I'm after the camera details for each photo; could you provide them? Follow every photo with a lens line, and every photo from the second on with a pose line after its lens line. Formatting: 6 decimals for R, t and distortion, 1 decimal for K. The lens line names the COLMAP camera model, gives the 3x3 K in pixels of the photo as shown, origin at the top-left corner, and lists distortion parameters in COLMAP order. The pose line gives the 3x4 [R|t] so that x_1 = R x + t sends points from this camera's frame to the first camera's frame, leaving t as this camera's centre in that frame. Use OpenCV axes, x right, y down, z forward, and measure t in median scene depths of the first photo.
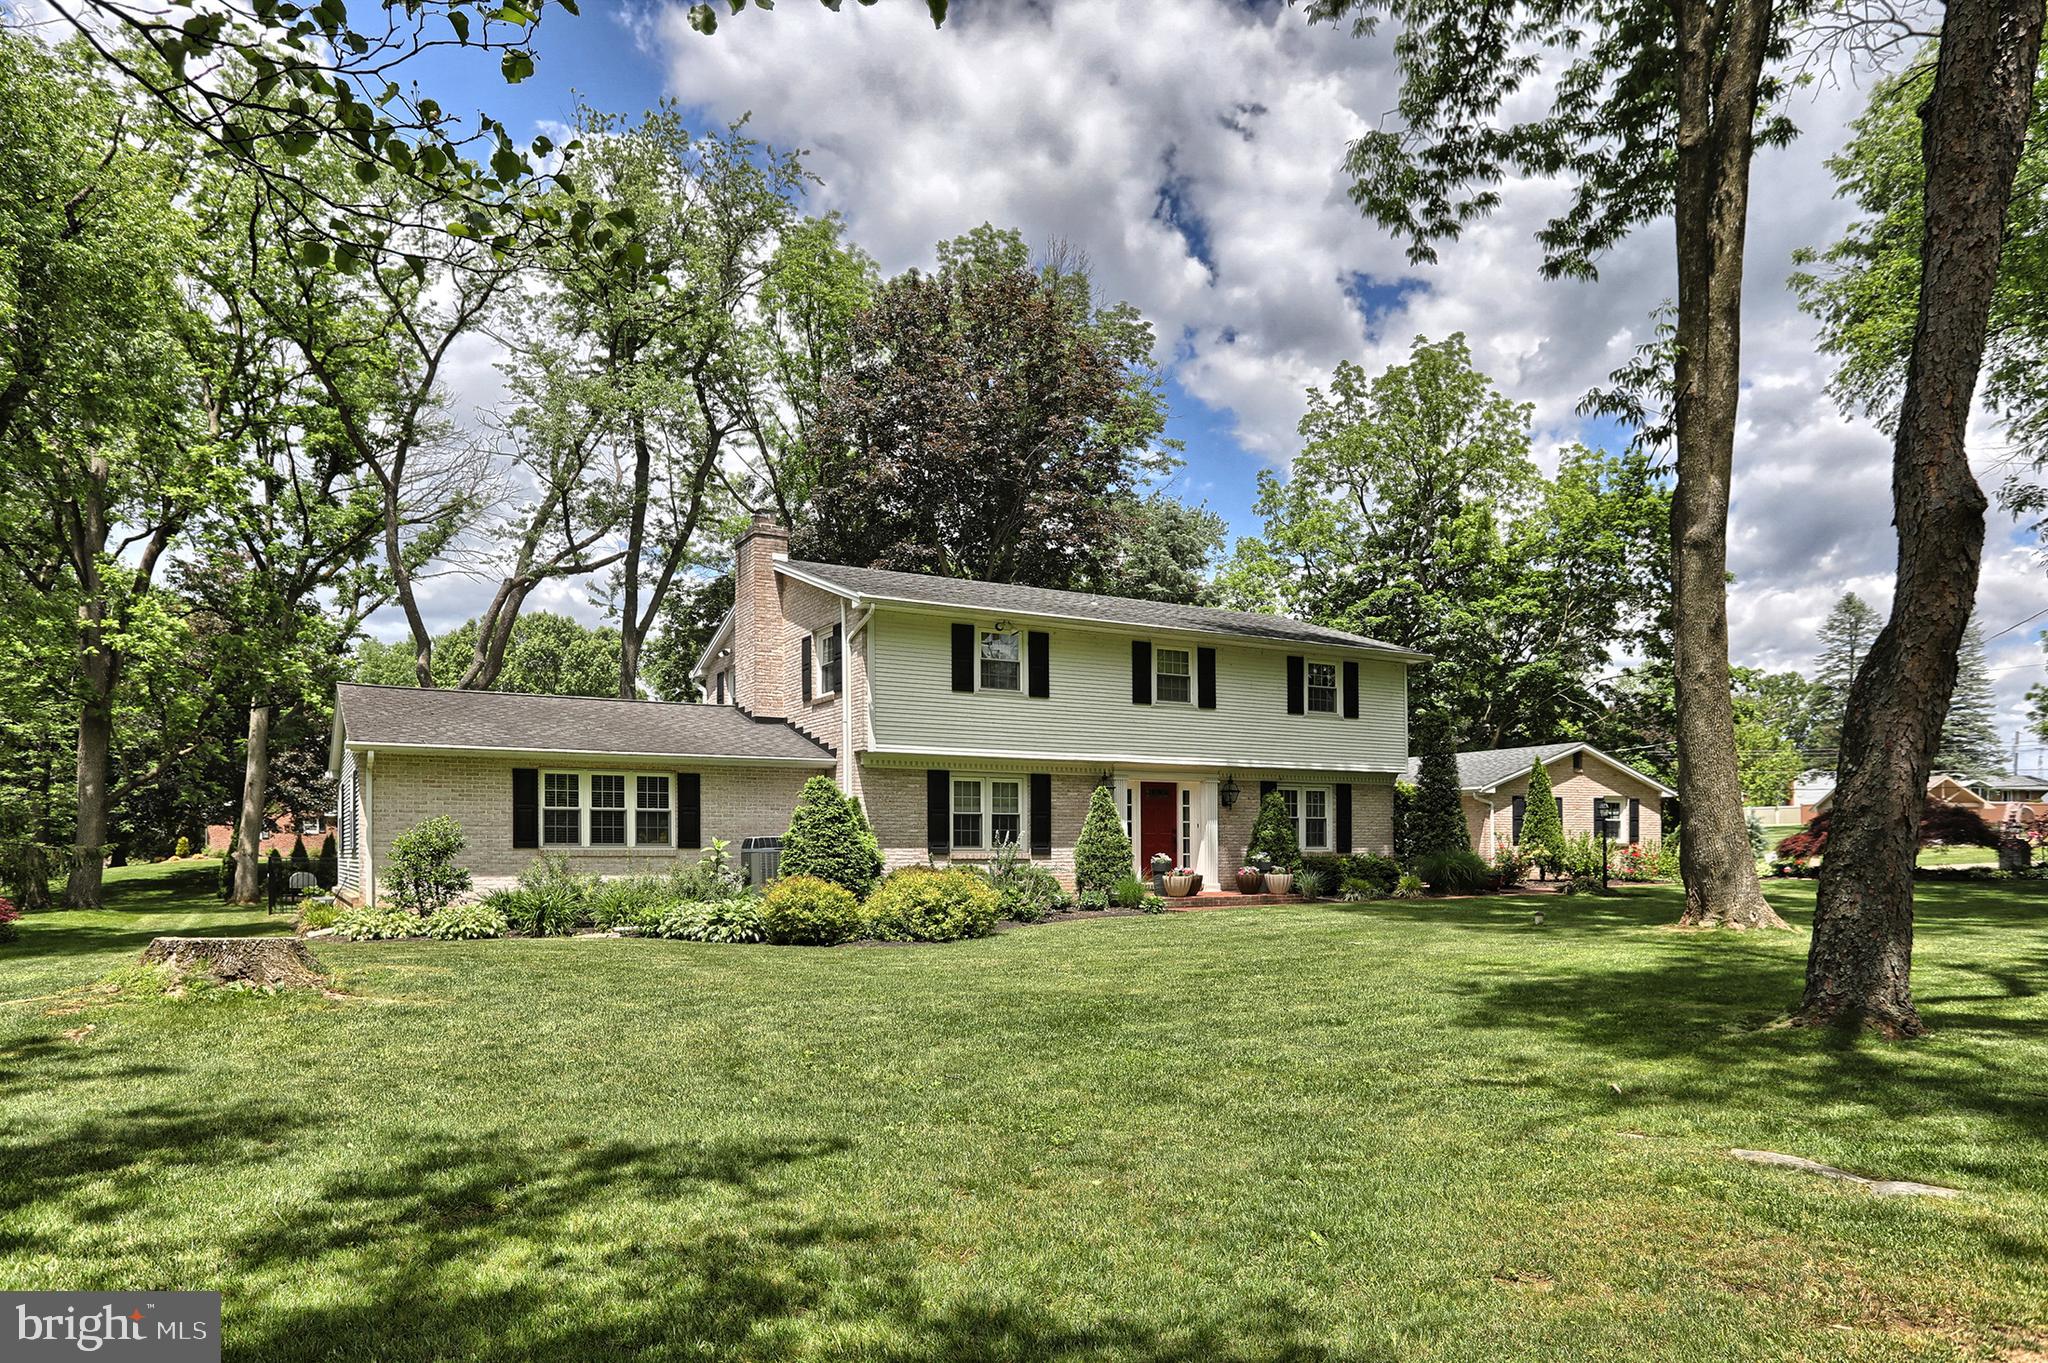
lens RADIAL K [[1261.7, 0, 1003.4], [0, 1261.7, 759.1], [0, 0, 1]] dist [0.014008, -0.000599]
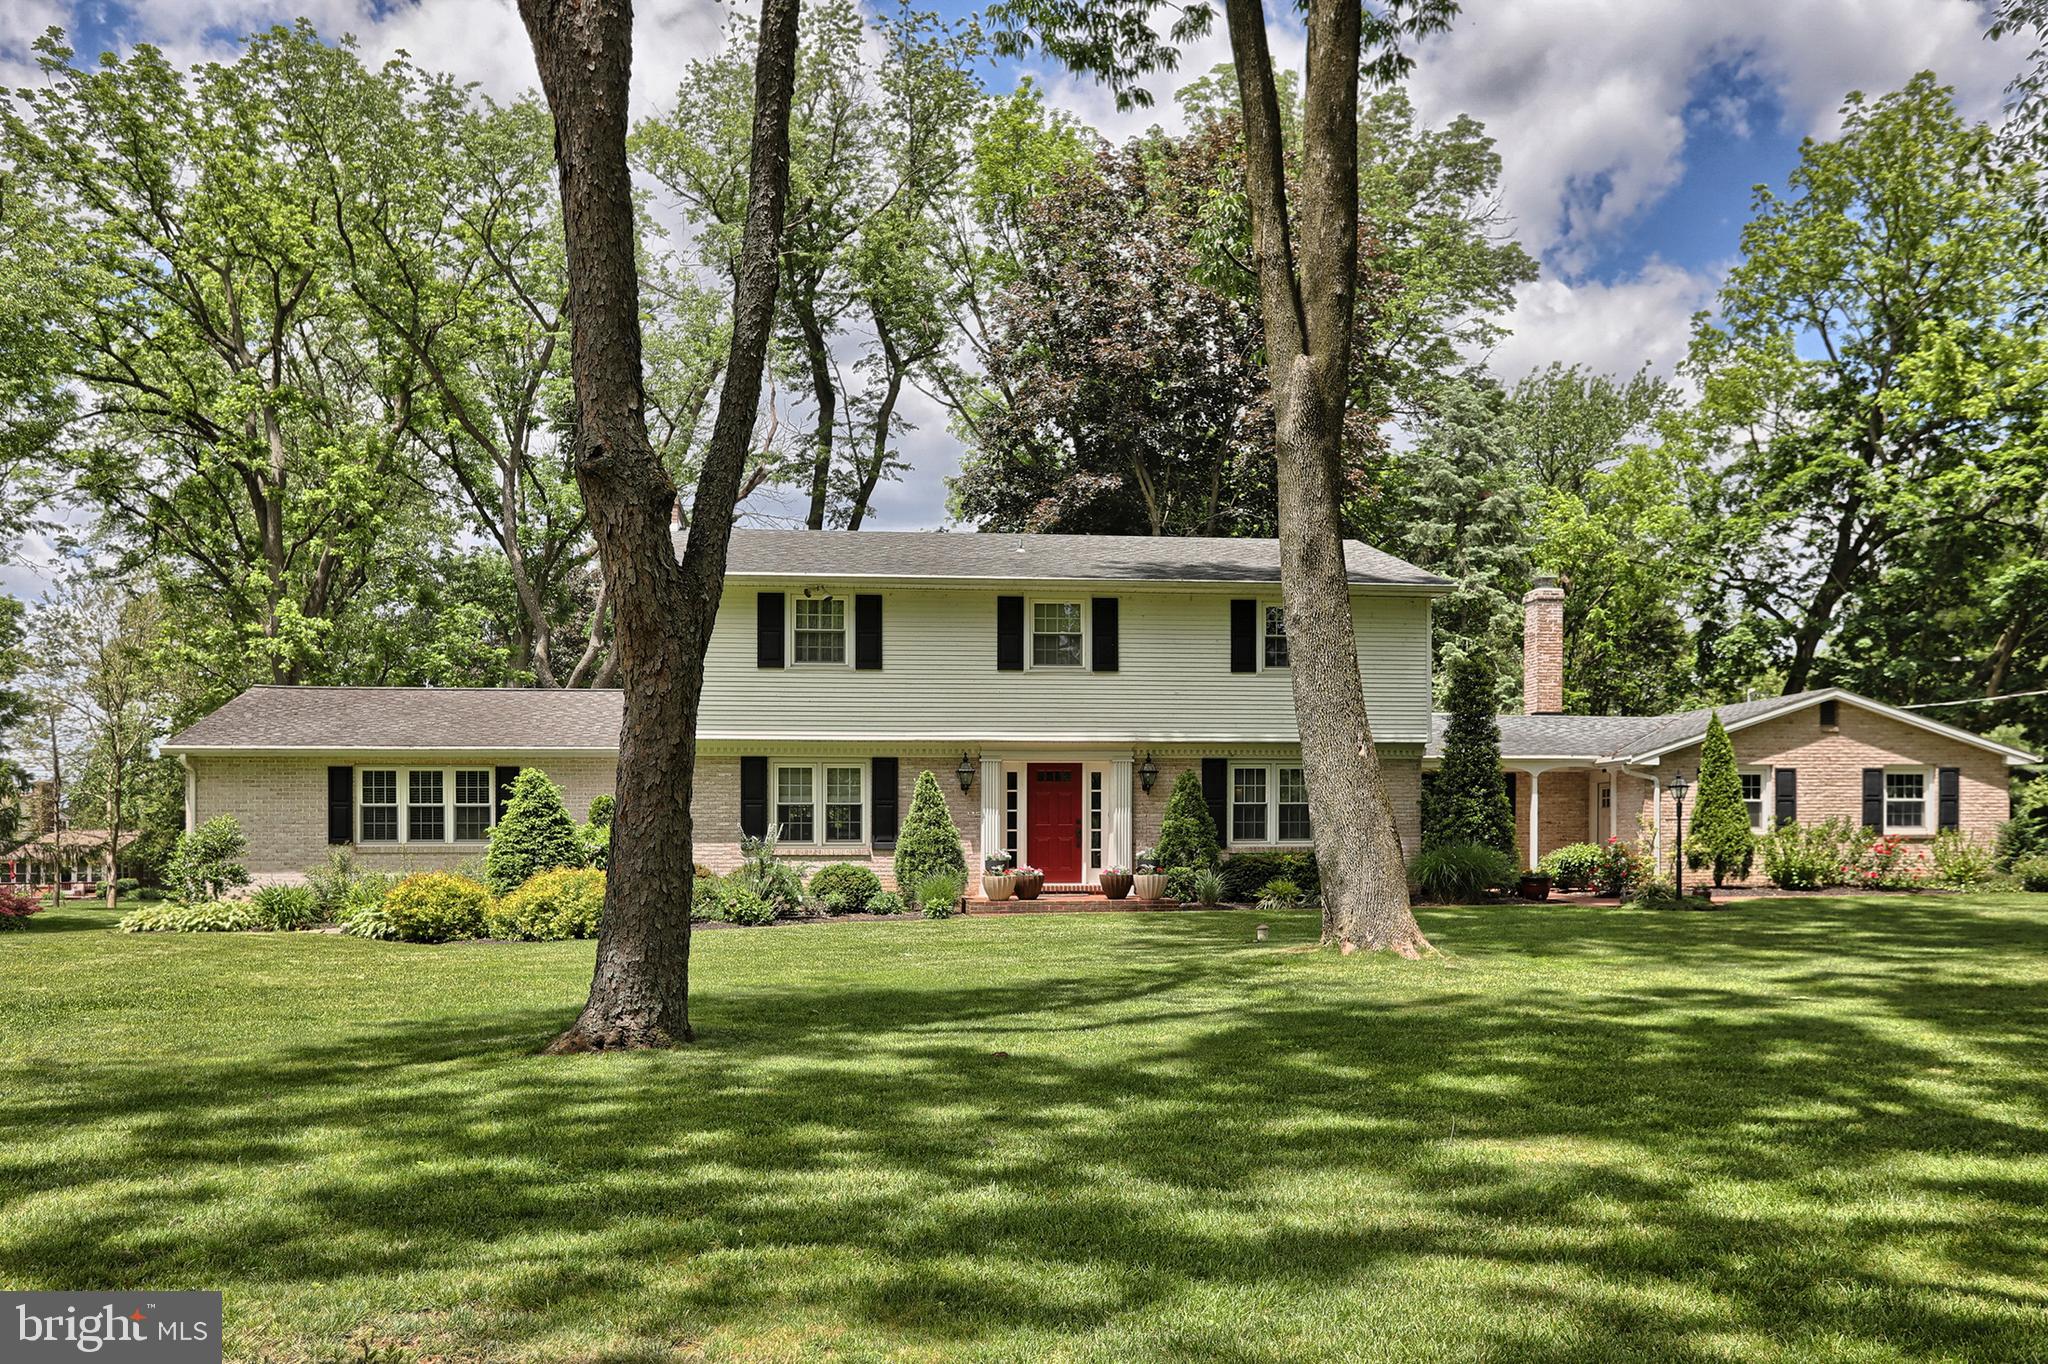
lens RADIAL K [[1608.8, 0, 1003.4], [0, 1608.8, 745.3], [0, 0, 1]] dist [0.047885, -0.000876]
pose [[0.929437, -0.026025, -0.368062, 0.498589], [0.029145, 0.999571, 0.002921, 0.002645], [0.367828, -0.013442, 0.929797, 0.000823]]
